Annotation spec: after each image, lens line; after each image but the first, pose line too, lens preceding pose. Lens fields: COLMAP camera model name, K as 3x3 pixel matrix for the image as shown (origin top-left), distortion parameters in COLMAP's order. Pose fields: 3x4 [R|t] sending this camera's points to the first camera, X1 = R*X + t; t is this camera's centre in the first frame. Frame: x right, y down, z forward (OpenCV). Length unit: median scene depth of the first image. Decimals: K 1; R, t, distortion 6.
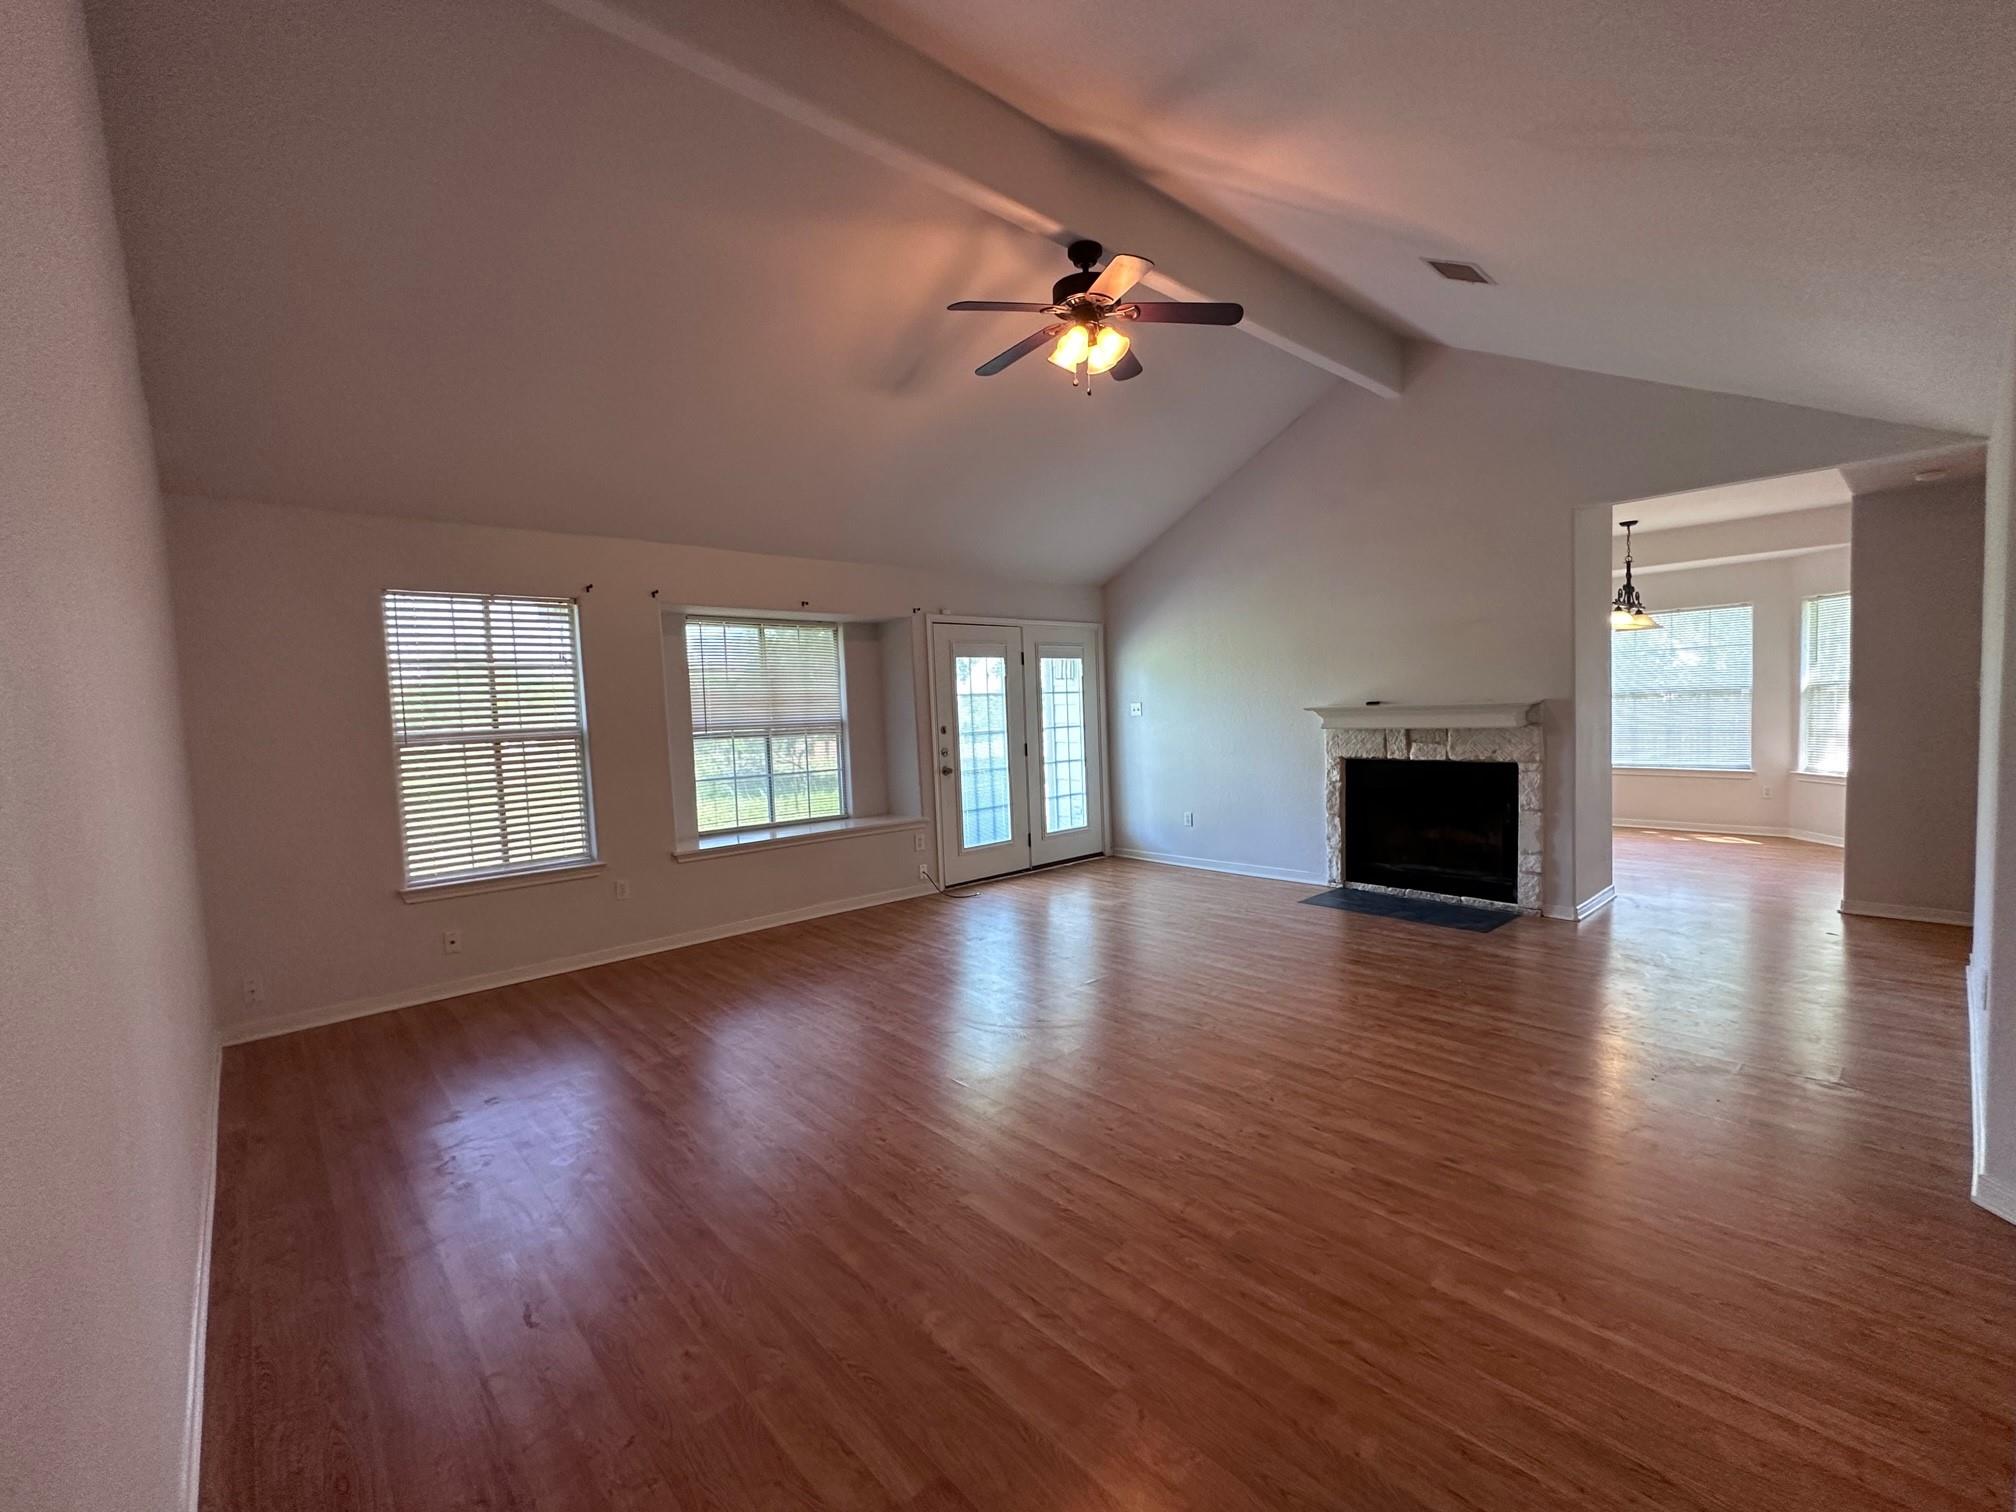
lens RADIAL K [[858.6, 0, 1008.0], [0, 858.6, 756.0], [0, 0, 1]] dist [-0.003215, -0.000135]
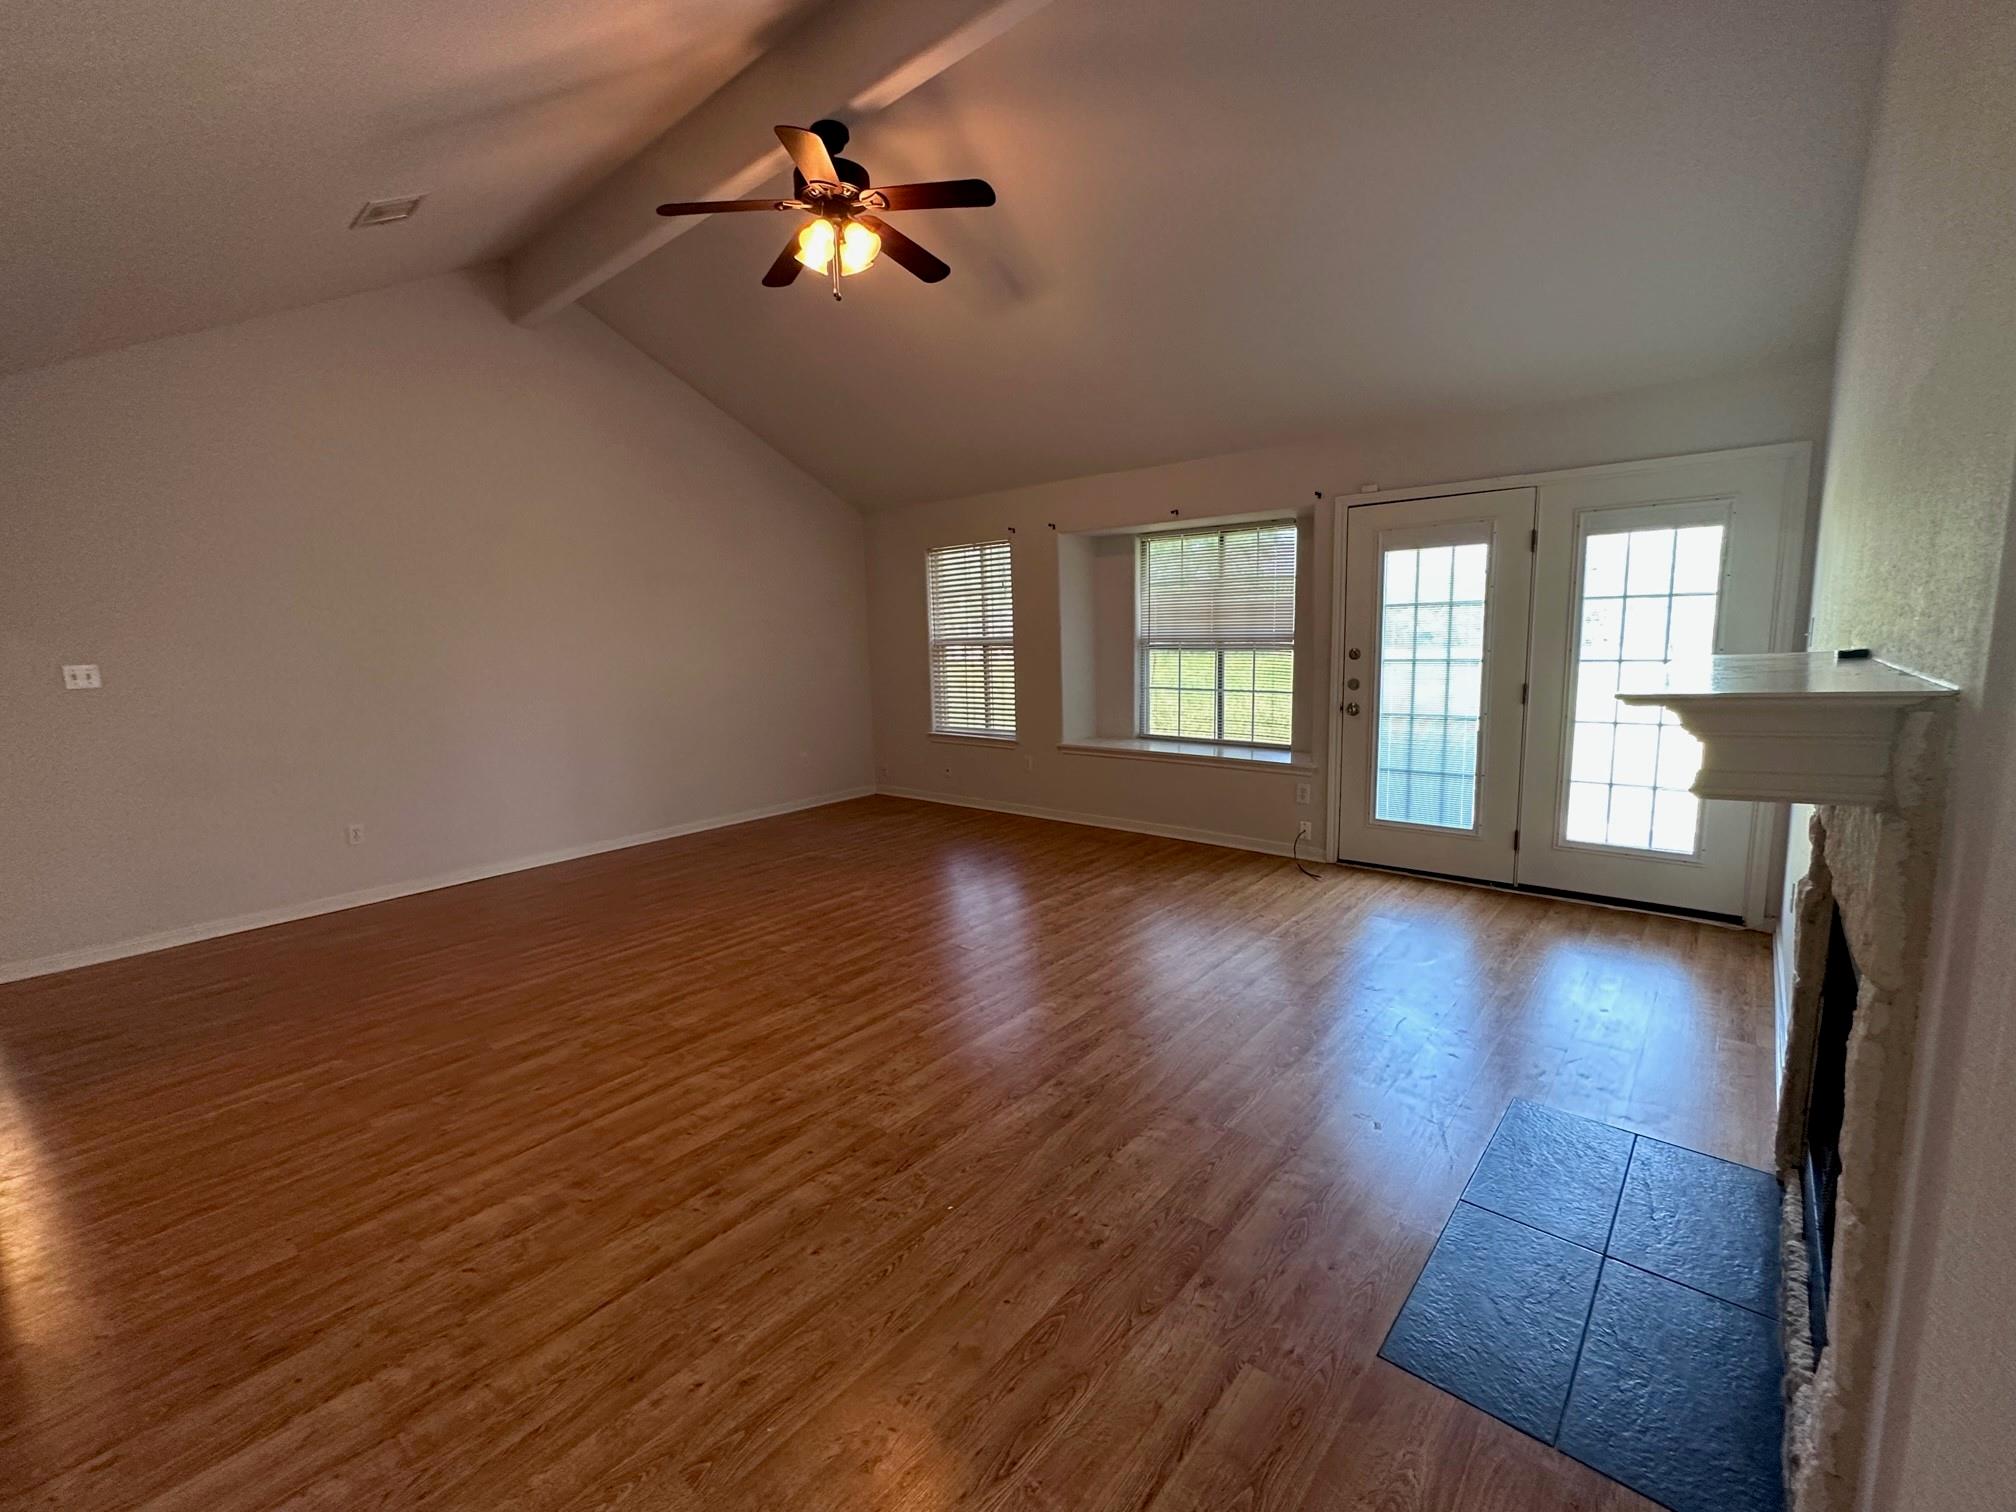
lens RADIAL K [[858.6, 0, 1008.0], [0, 858.6, 756.0], [0, 0, 1]] dist [-0.003215, -0.000135]
pose [[0.126603, 0.175171, -0.976364, 0.660366], [-0.037149, 0.984431, 0.171801, -0.063021], [0.991258, 0.014520, 0.131139, 0.644859]]
